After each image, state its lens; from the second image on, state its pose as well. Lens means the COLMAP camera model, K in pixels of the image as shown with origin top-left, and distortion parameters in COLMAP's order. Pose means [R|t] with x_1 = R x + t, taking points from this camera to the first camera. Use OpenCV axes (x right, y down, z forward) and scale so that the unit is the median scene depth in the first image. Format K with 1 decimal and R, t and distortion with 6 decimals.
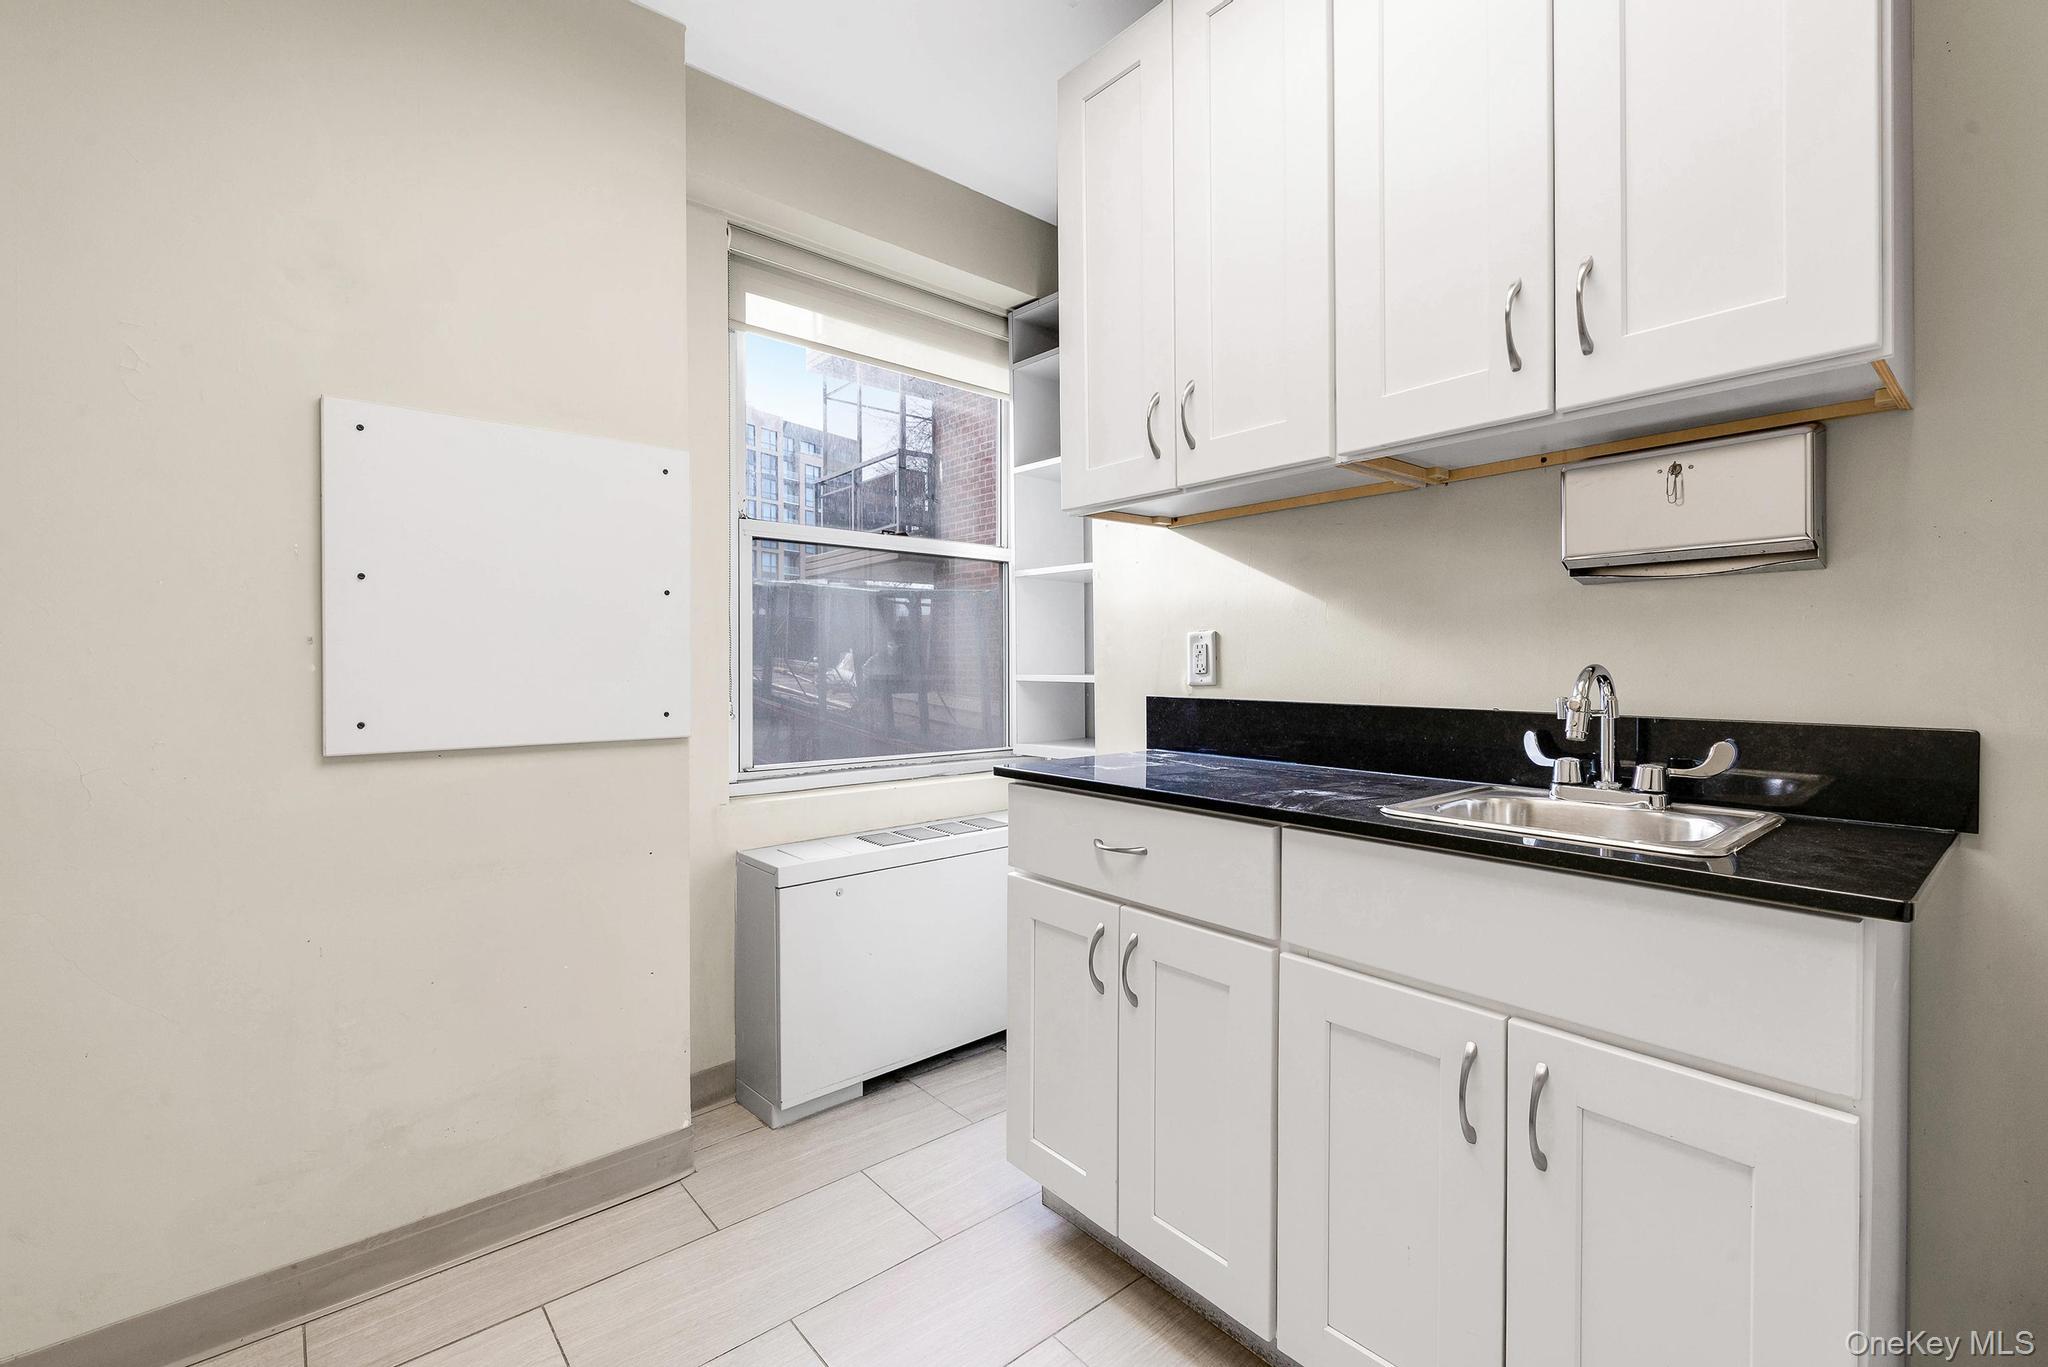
lens RADIAL K [[883.0, 0, 1021.9], [0, 883.0, 666.6], [0, 0, 1]] dist [0.000181, -0.000334]
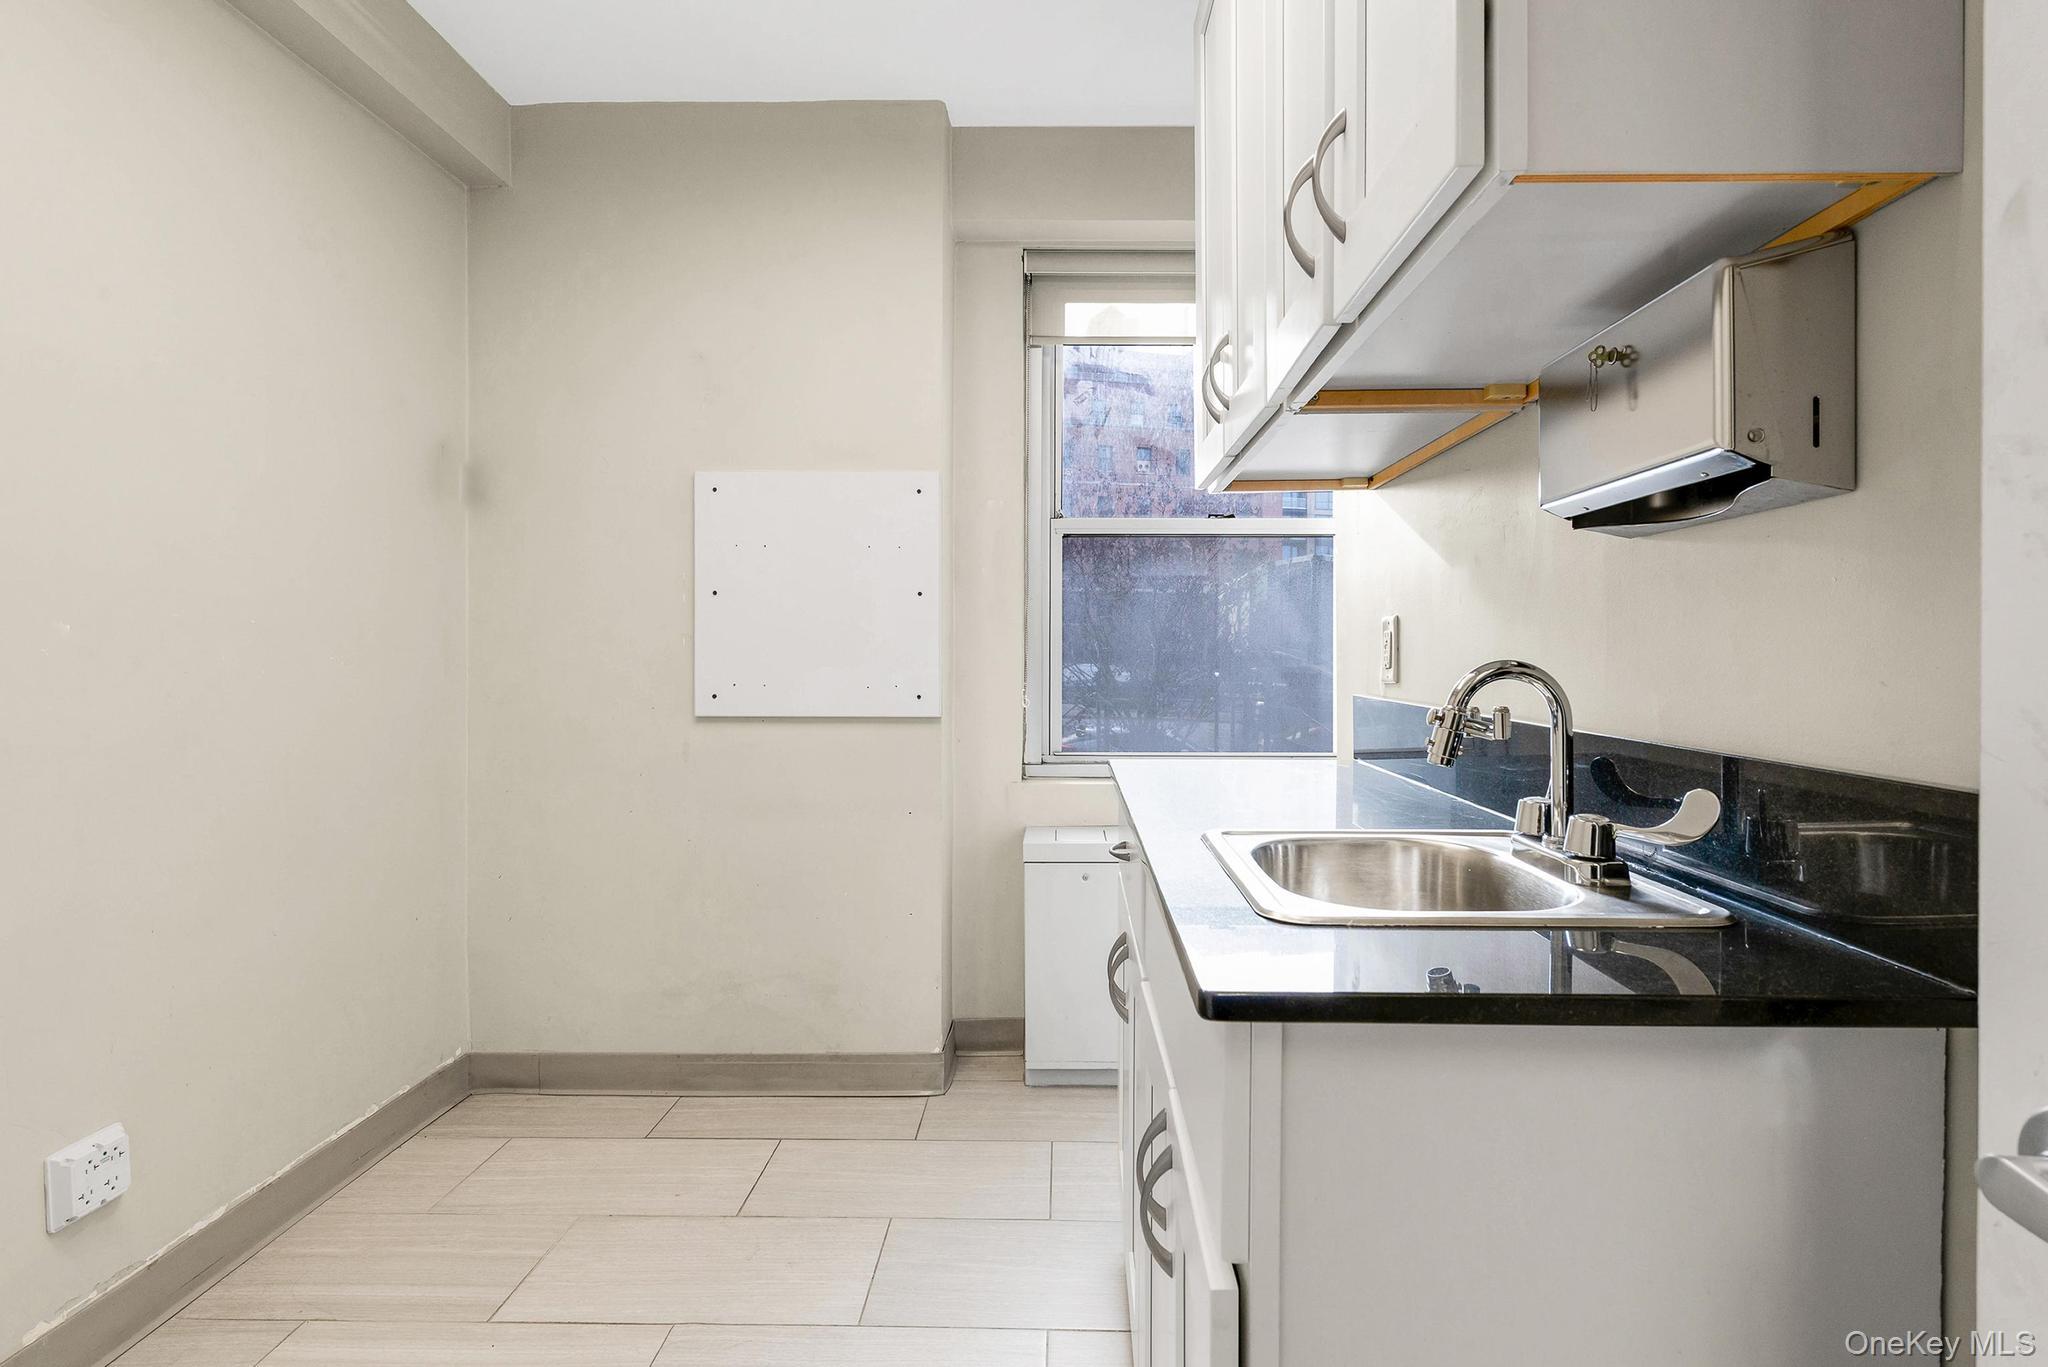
lens RADIAL K [[985.8, 0, 1026.5], [0, 985.8, 659.3], [0, 0, 1]] dist [0.024327, -0.000012]
pose [[0.744579, 0.004964, -0.667516, 0.615936], [-0.002920, 0.999987, 0.004179, -0.002529], [0.667528, -0.001162, 0.744584, 0.117027]]
